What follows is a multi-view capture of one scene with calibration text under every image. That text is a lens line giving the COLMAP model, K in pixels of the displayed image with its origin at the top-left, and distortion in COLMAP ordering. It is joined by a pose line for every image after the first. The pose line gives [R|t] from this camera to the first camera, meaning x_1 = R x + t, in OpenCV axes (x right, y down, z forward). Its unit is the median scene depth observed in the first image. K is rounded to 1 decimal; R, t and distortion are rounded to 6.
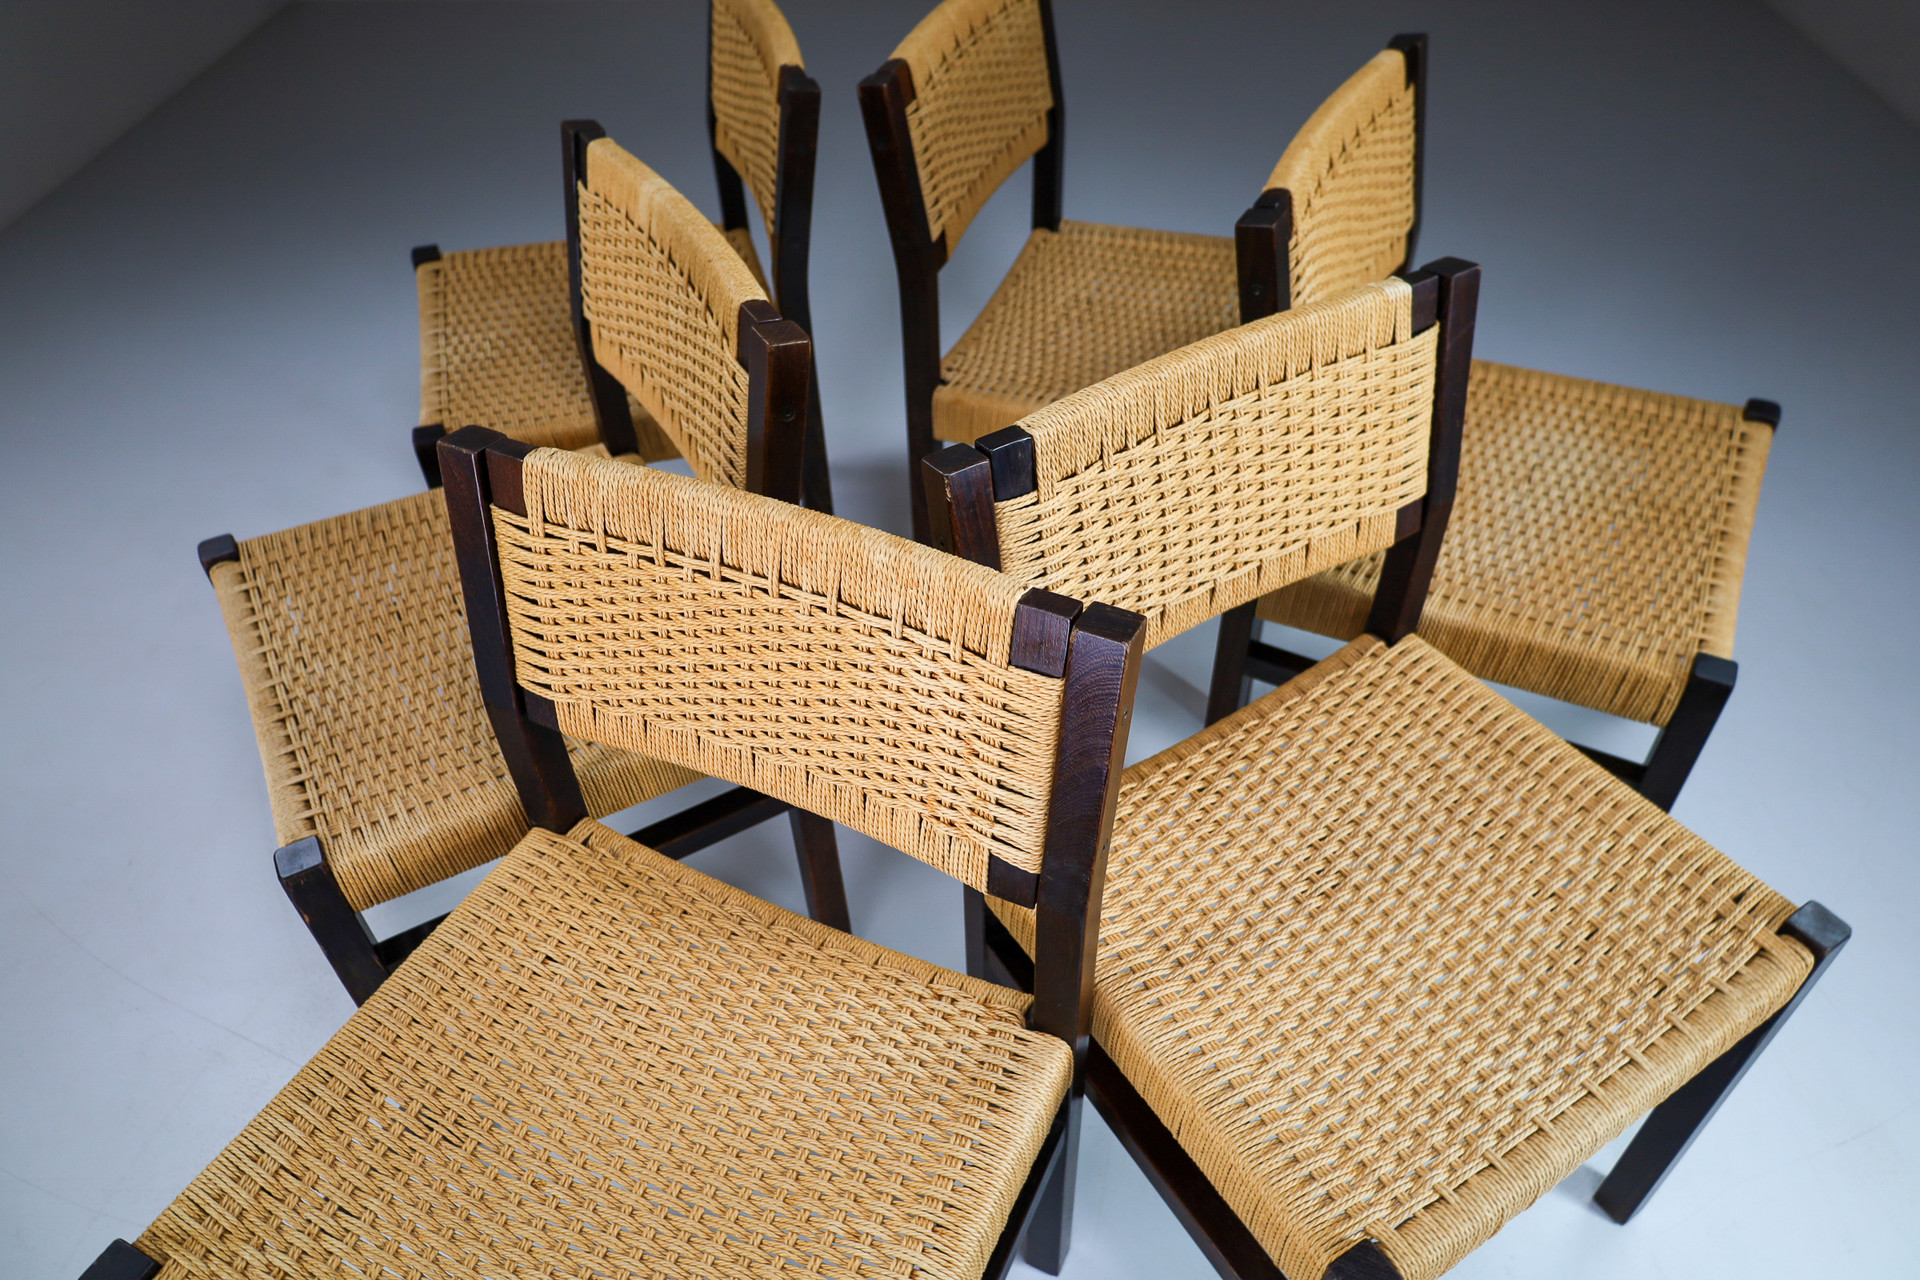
lens RADIAL K [[1052.3, 0, 957.1], [0, 1052.3, 662.2], [0, 0, 1]] dist [0.004072, 0.000084]
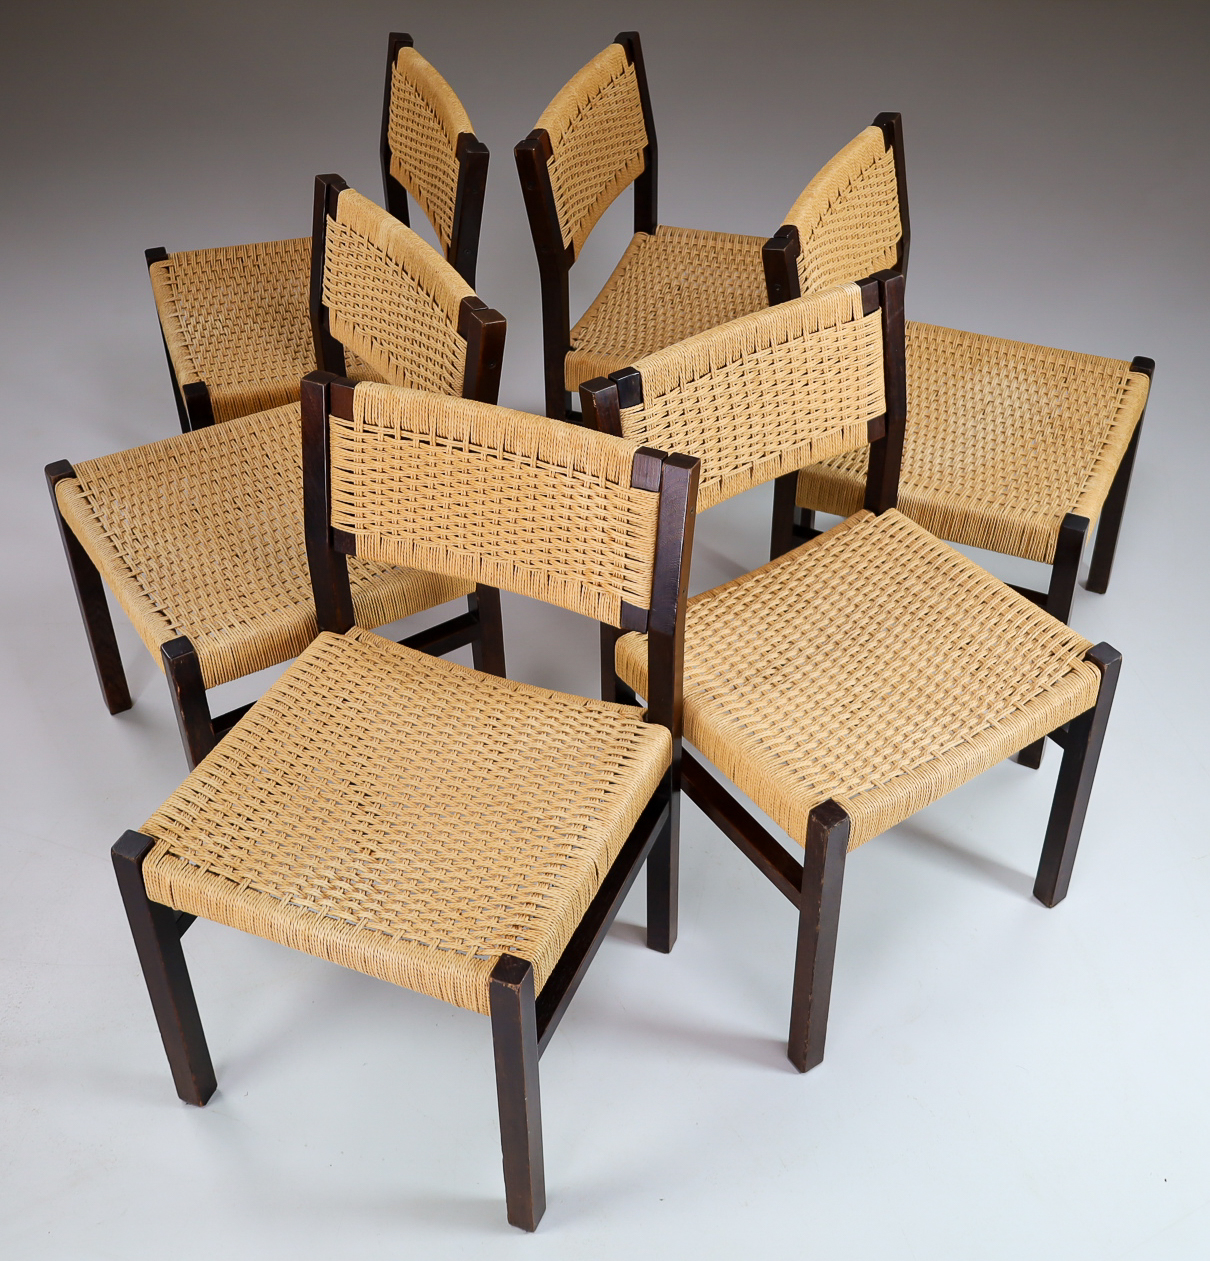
lens RADIAL K [[1355.1, 0, 605.0], [0, 1355.1, 630.5], [0, 0, 1]] dist [-0.024141, 0.014608]
pose [[0.998790, -0.016890, 0.046178, -0.081857], [0.019882, 0.997679, -0.065124, 0.300300], [-0.044971, 0.065964, 0.996808, -1.020346]]
